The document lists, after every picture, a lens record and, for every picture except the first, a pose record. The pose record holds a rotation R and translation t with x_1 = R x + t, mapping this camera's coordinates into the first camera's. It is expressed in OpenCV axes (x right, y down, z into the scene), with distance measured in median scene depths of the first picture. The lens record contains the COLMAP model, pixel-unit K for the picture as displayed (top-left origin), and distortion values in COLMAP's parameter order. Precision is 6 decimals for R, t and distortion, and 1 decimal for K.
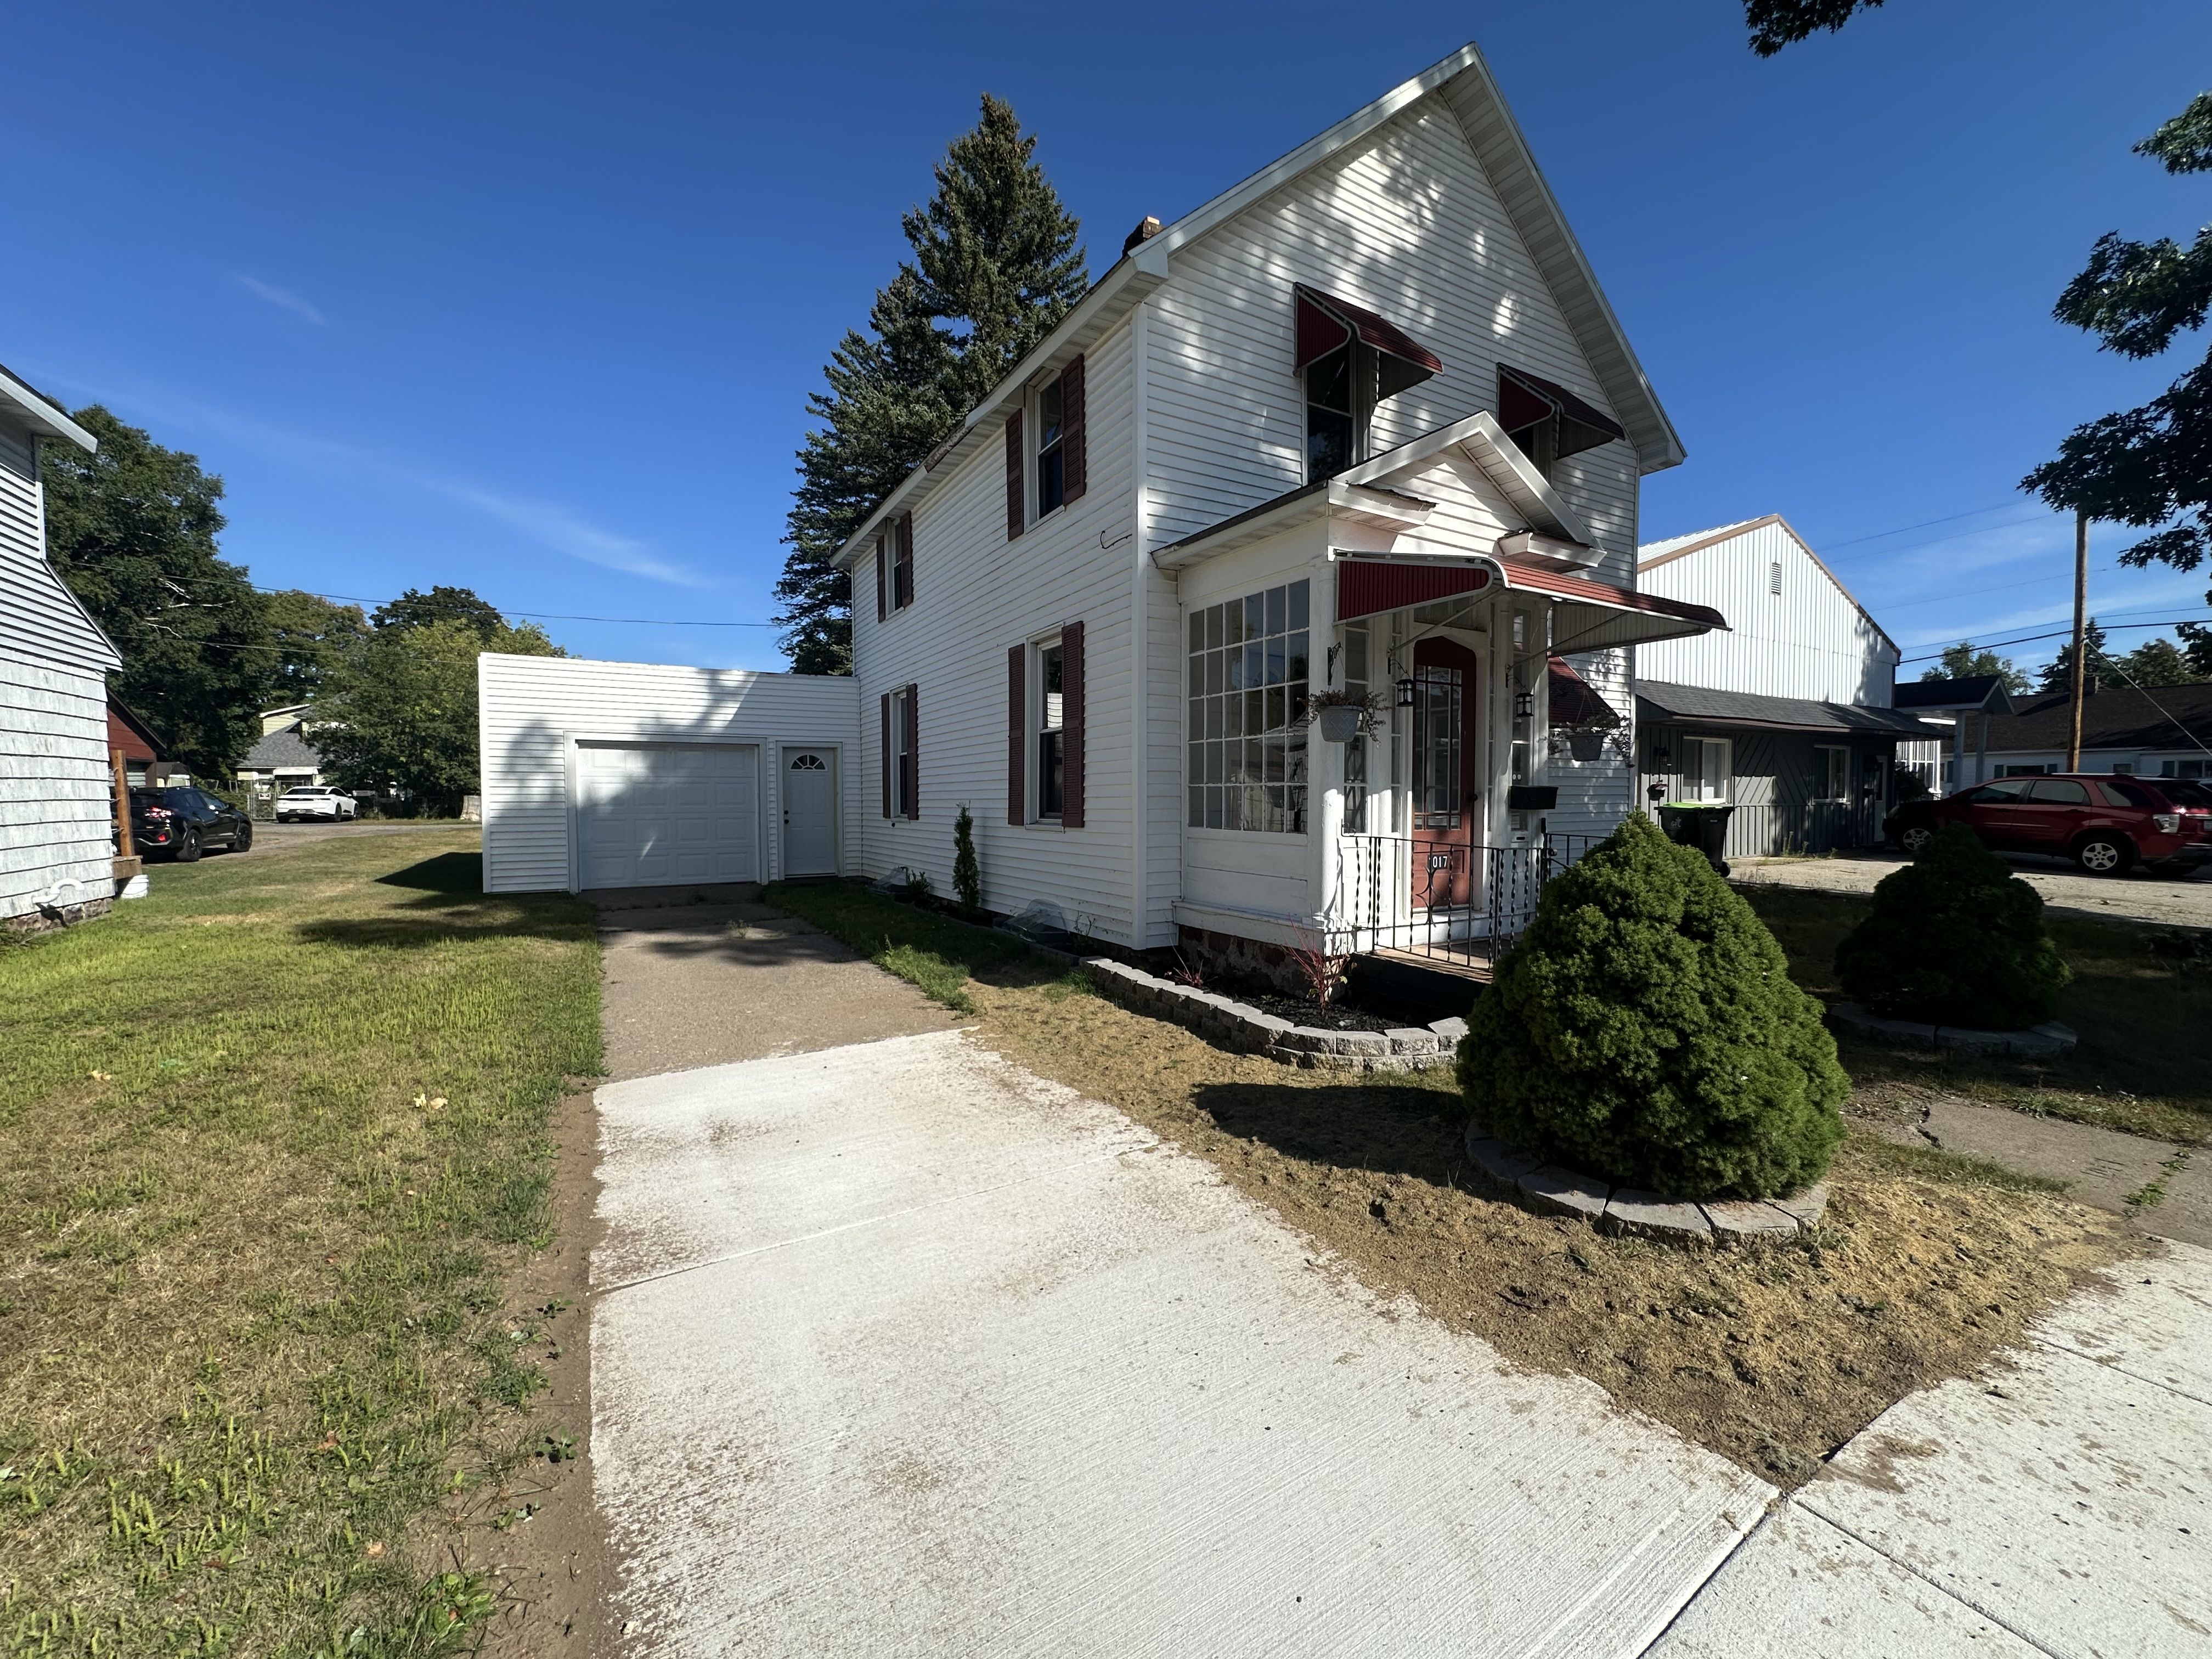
lens RADIAL K [[883.6, 0, 1110.9], [0, 883.6, 830.9], [0, 0, 1]] dist [-0.011202, 0.000092]
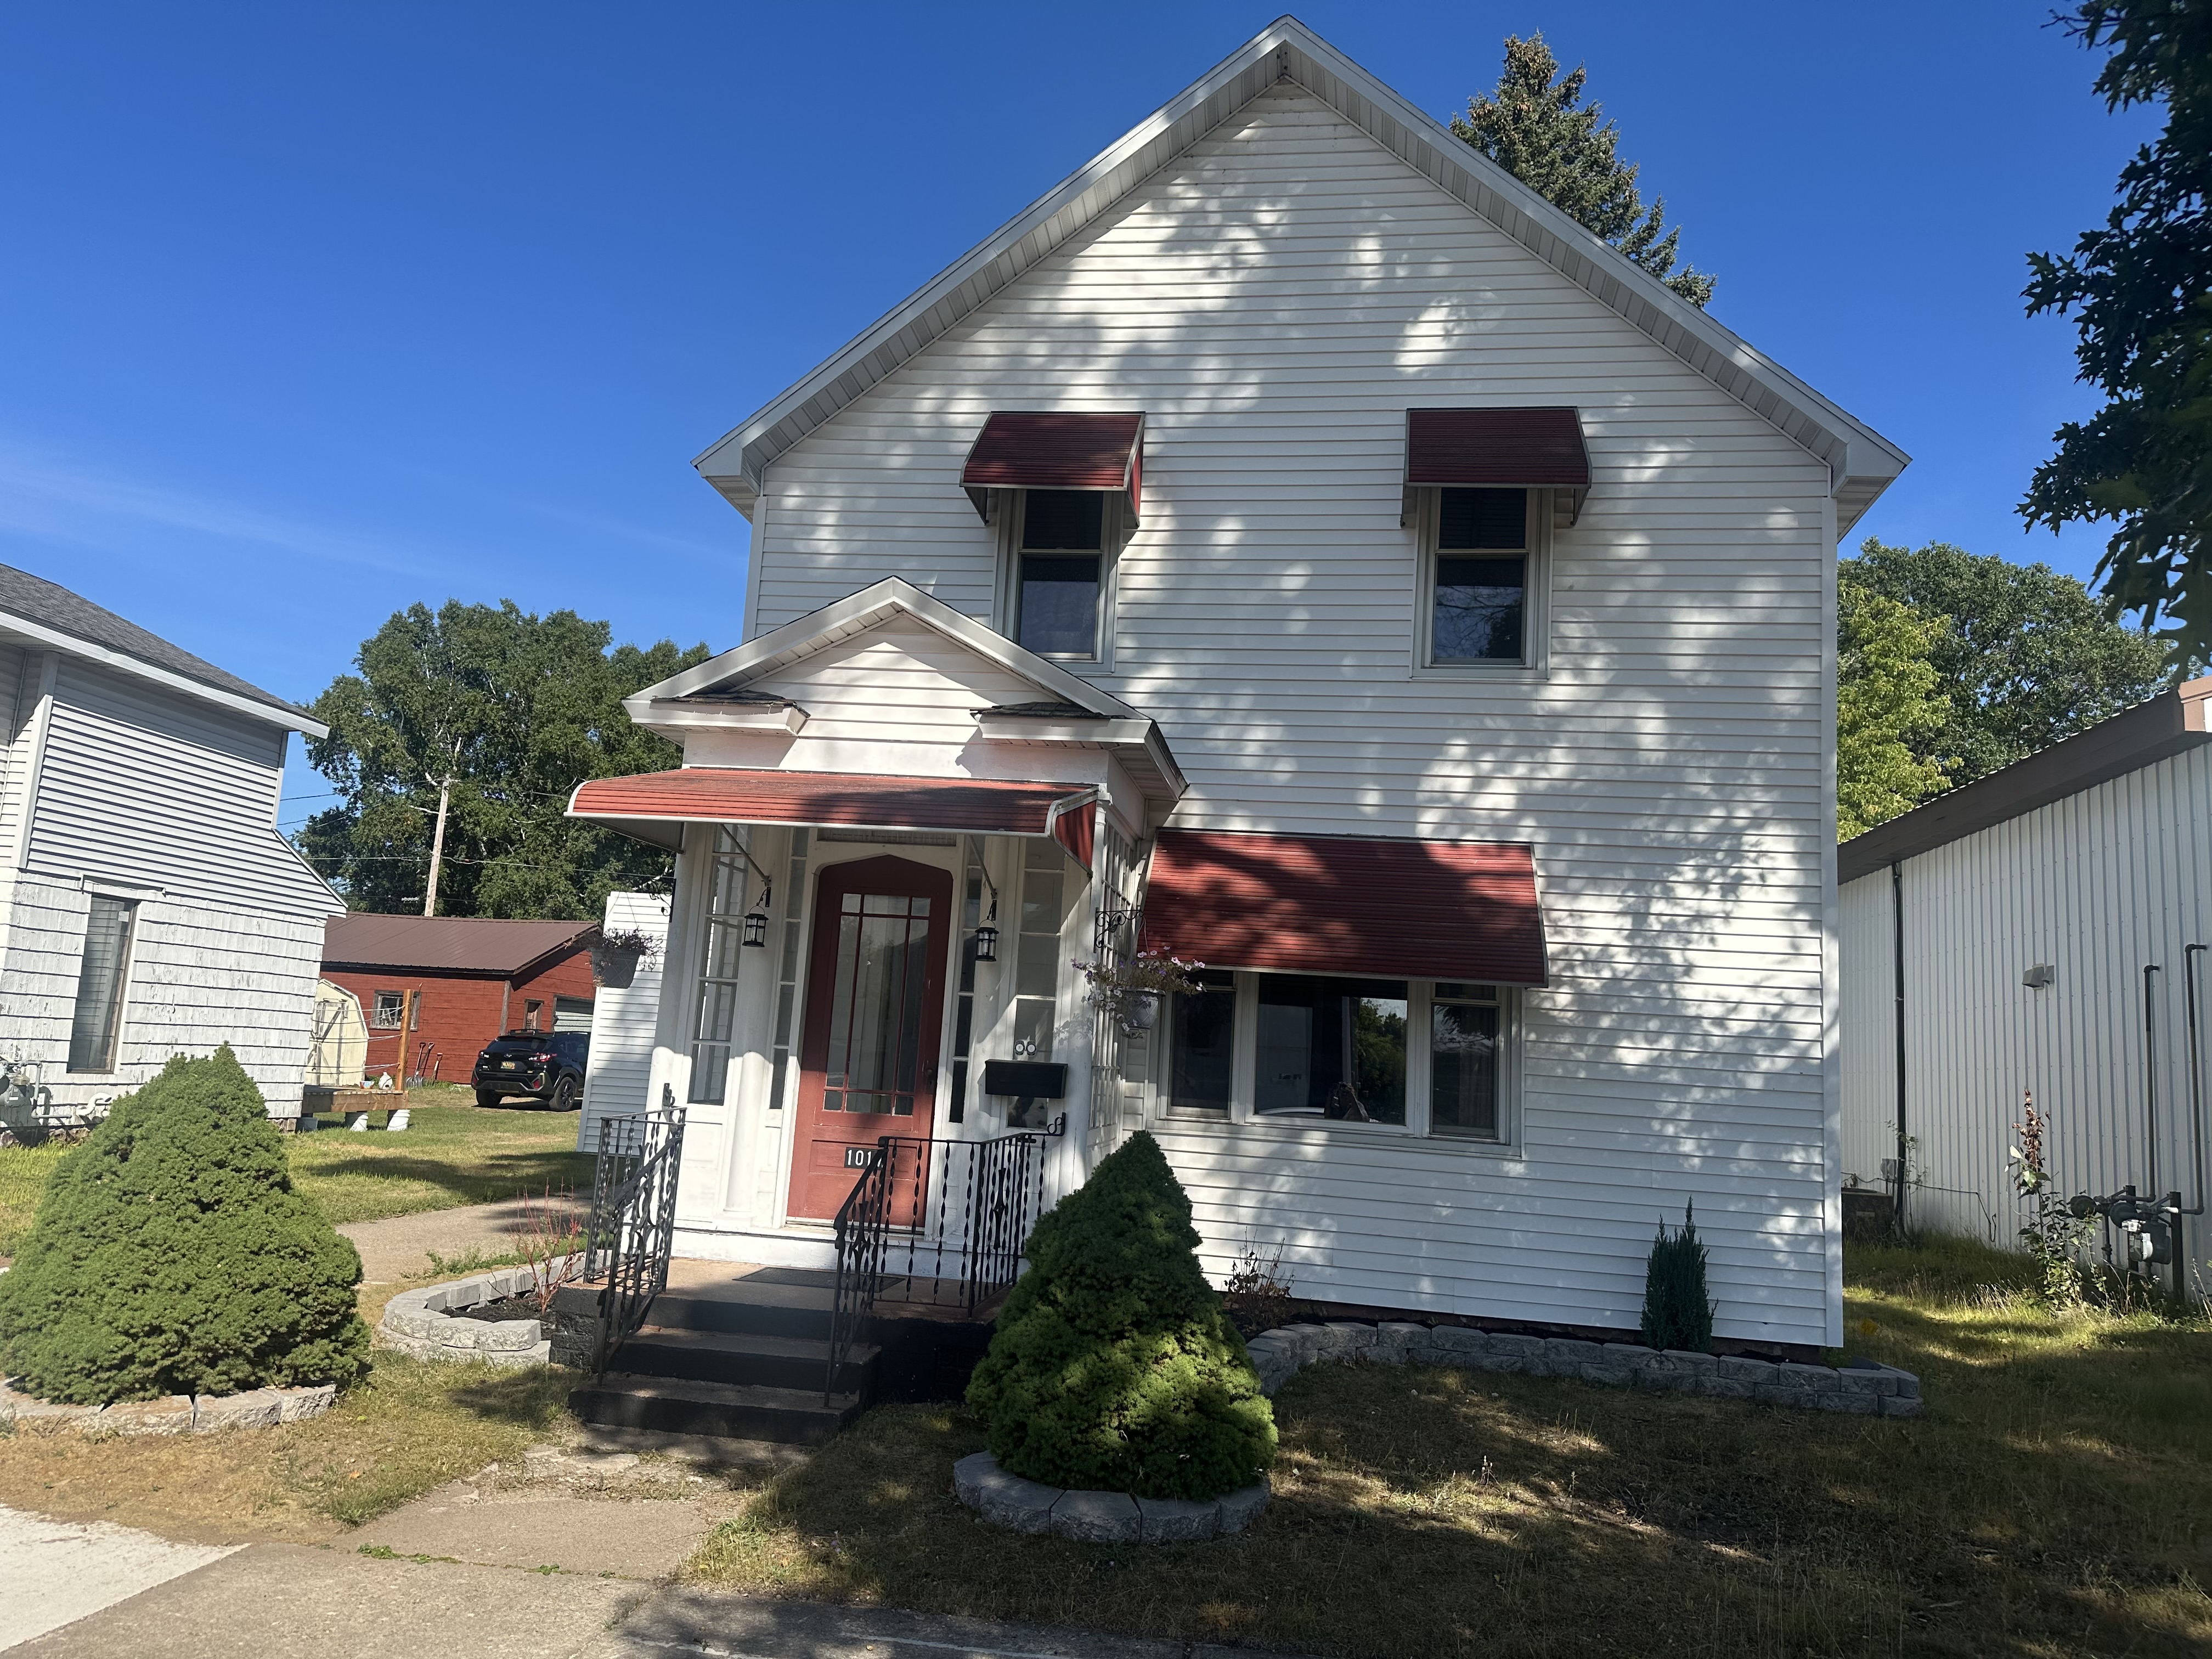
lens RADIAL K [[1547.8, 0, 1109.2], [0, 1547.8, 835.7], [0, 0, 1]] dist [0.042630, -0.002033]
pose [[0.767704, -0.046839, -0.639091, 1.090667], [-0.090977, 0.979256, -0.181055, -0.011213], [0.634314, 0.197139, 0.747517, 0.096750]]
